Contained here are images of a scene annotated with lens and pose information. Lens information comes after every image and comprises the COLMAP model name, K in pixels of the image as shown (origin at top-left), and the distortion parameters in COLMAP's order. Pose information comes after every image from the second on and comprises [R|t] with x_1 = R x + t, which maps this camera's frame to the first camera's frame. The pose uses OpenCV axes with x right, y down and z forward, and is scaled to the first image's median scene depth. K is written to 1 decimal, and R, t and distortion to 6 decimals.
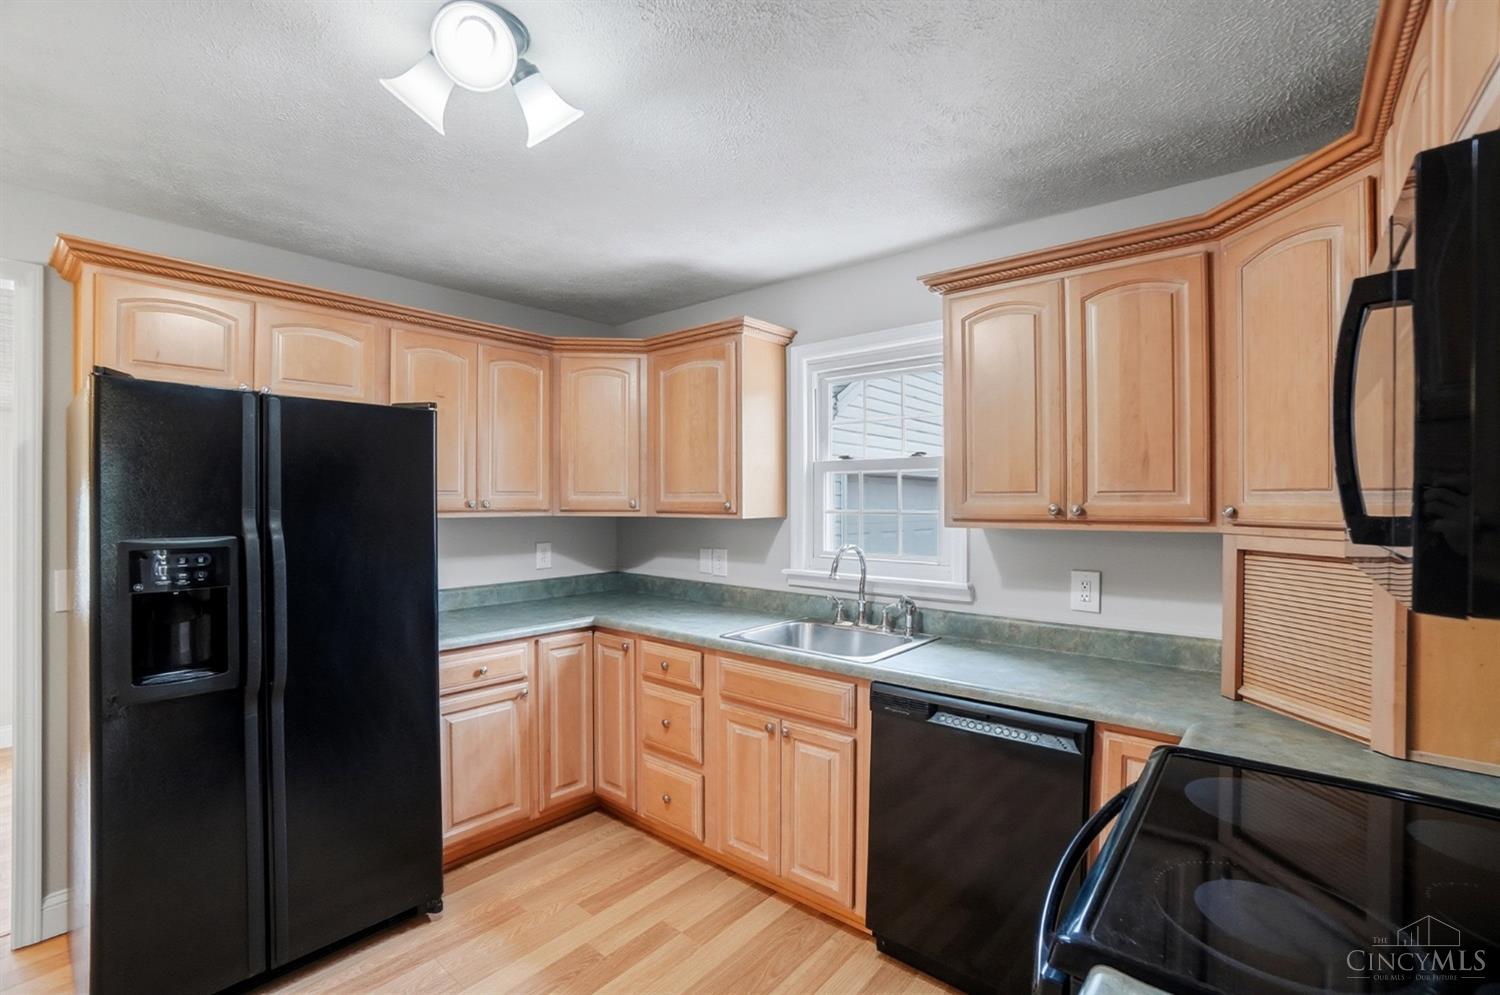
lens RADIAL K [[656.7, 0, 779.5], [0, 656.7, 507.7], [0, 0, 1]] dist [-0.035240, 0.002921]
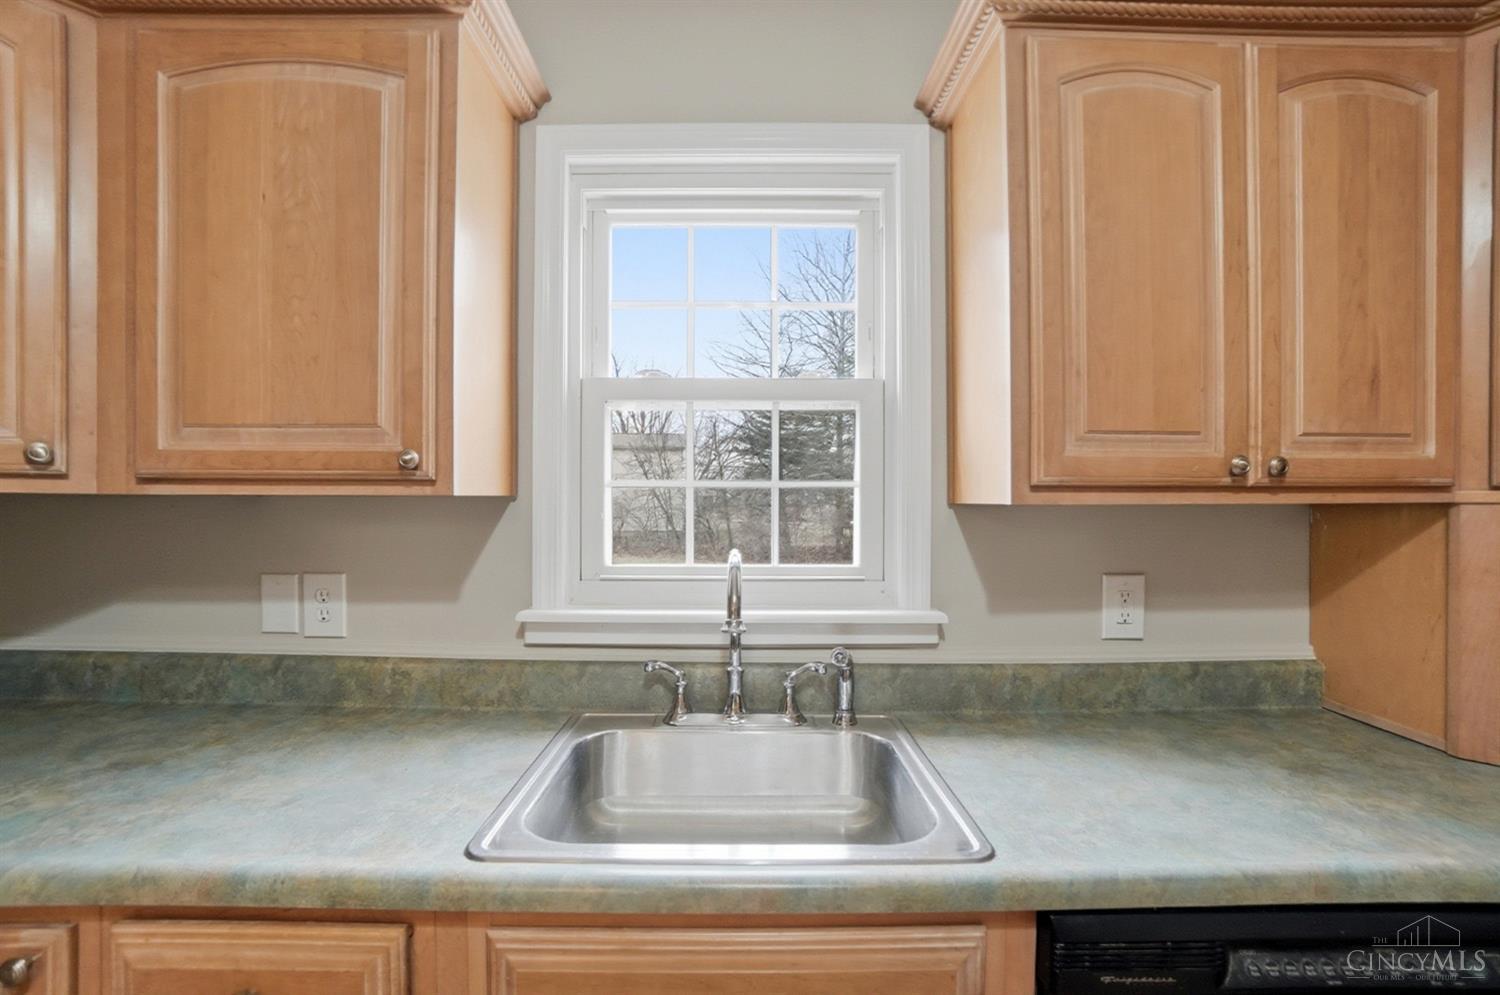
lens RADIAL K [[656.7, 0, 748.3], [0, 656.7, 502.8], [0, 0, 1]] dist [-0.035240, 0.002921]
pose [[0.786913, -0.002119, 0.617061, -0.174267], [0.005430, 0.999979, -0.003491, 0.026322], [-0.617040, 0.006098, 0.786908, 0.660423]]
